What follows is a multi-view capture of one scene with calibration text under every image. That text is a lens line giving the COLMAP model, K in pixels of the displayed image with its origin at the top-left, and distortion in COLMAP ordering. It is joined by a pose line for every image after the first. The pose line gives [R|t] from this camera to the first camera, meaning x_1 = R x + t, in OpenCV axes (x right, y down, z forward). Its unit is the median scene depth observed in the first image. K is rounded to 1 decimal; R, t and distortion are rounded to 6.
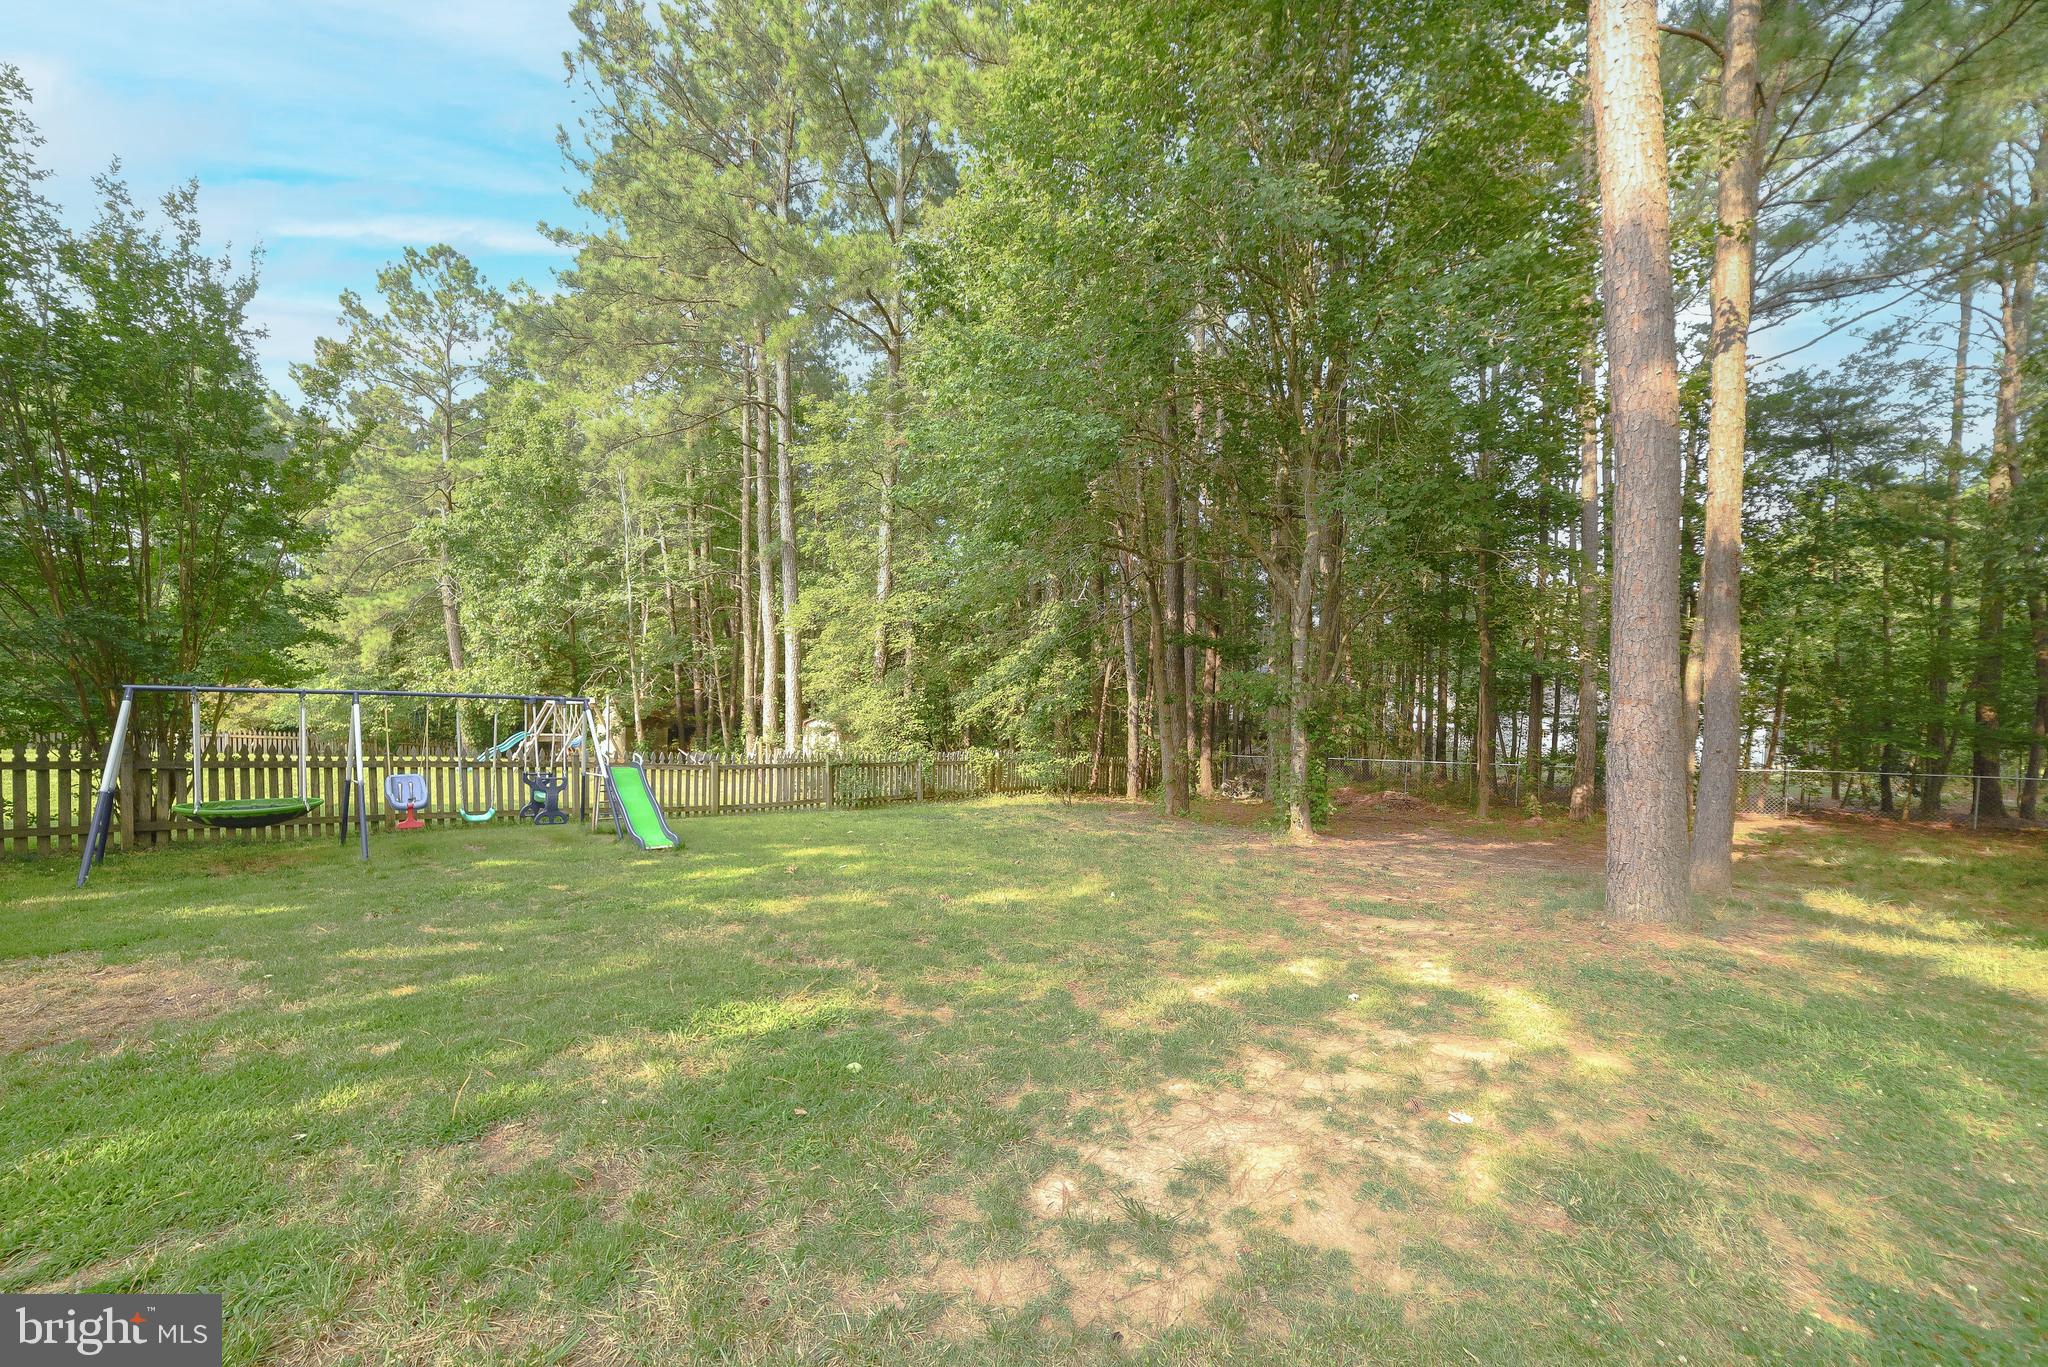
lens RADIAL K [[815.7, 0, 1032.9], [0, 815.7, 727.4], [0, 0, 1]] dist [-0.062528, 0.000067]
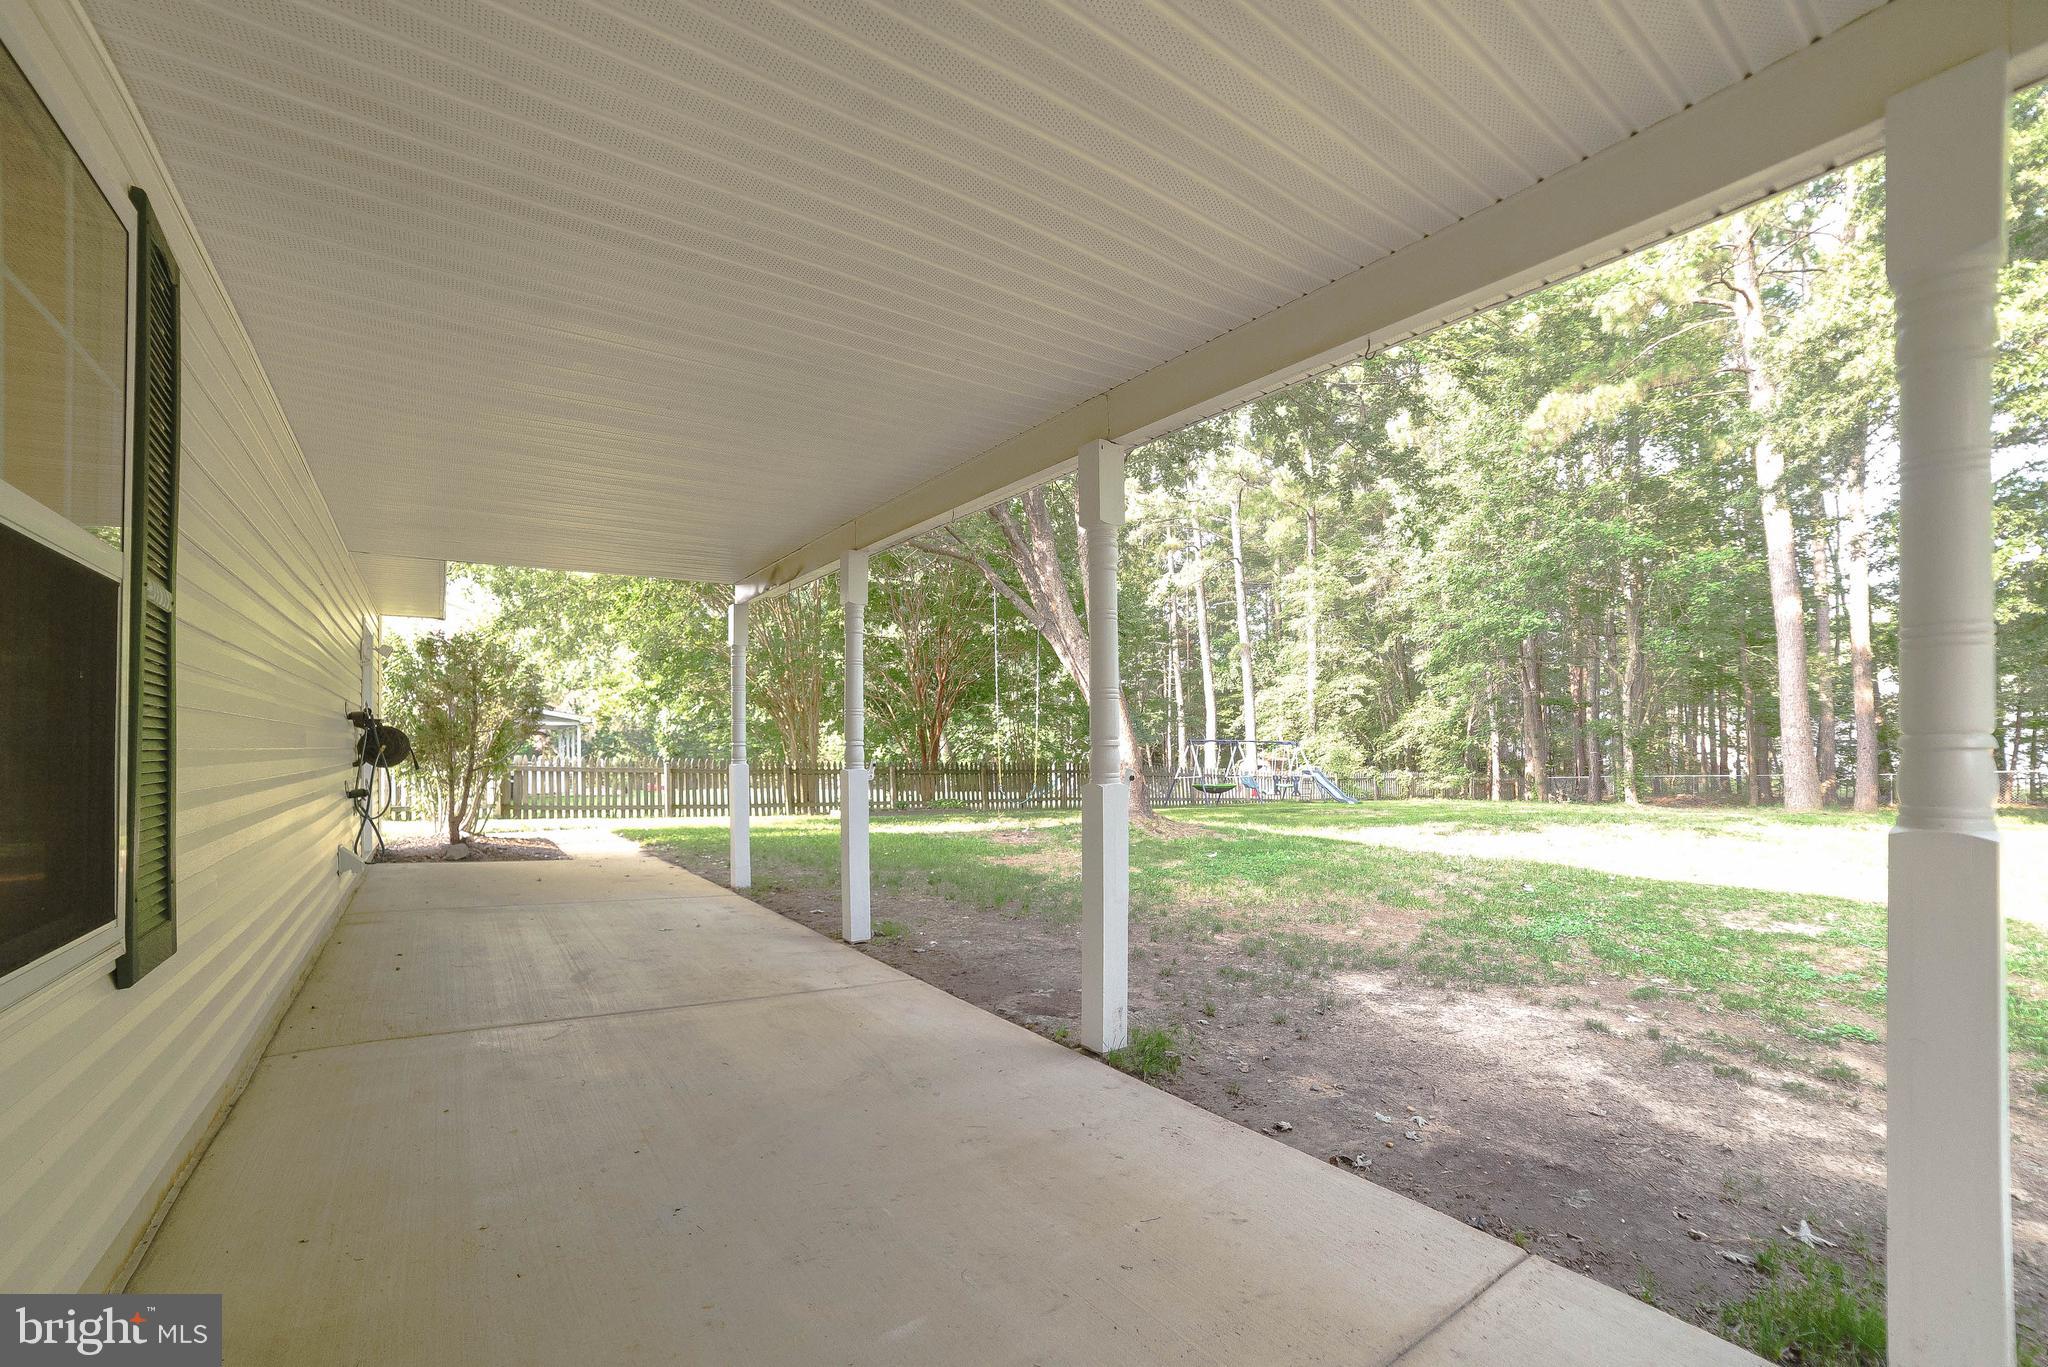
lens RADIAL K [[815.7, 0, 1032.9], [0, 815.7, 727.4], [0, 0, 1]] dist [-0.062528, 0.000067]
pose [[0.964113, -0.039838, -0.262486, -0.327372], [0.023072, 0.997510, -0.066648, 0.028015], [0.264487, 0.058200, 0.962631, -0.708281]]
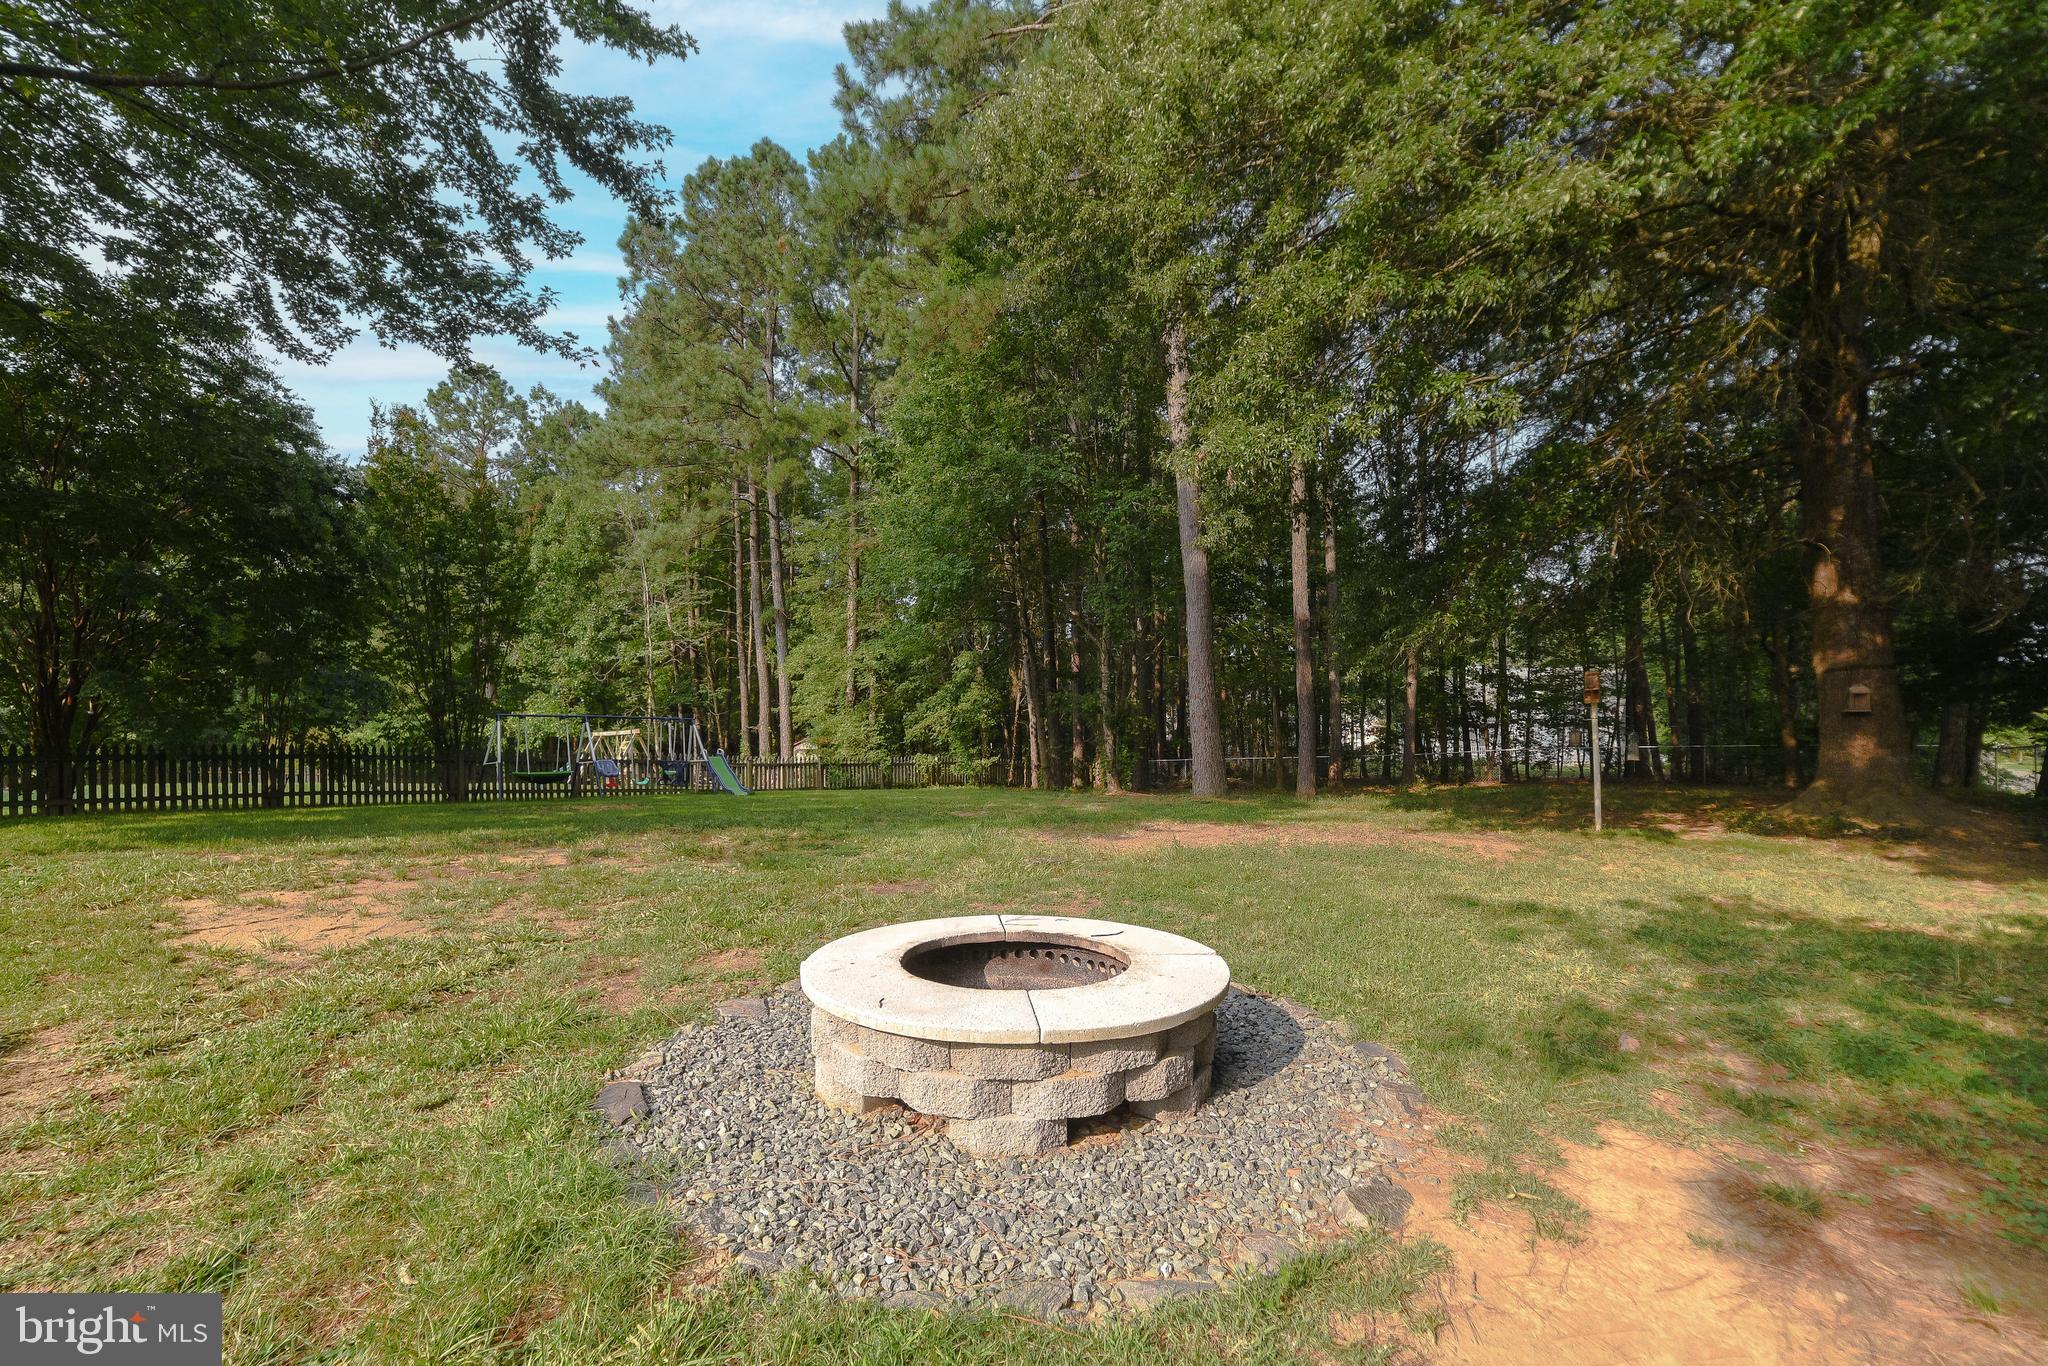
lens RADIAL K [[815.7, 0, 1032.9], [0, 815.7, 726.9], [0, 0, 1]] dist [-0.062528, 0.000067]
pose [[0.998577, -0.032767, 0.042073, 0.064482], [0.034449, 0.998610, -0.039886, 0.039719], [-0.040708, 0.041279, 0.998318, -0.413321]]
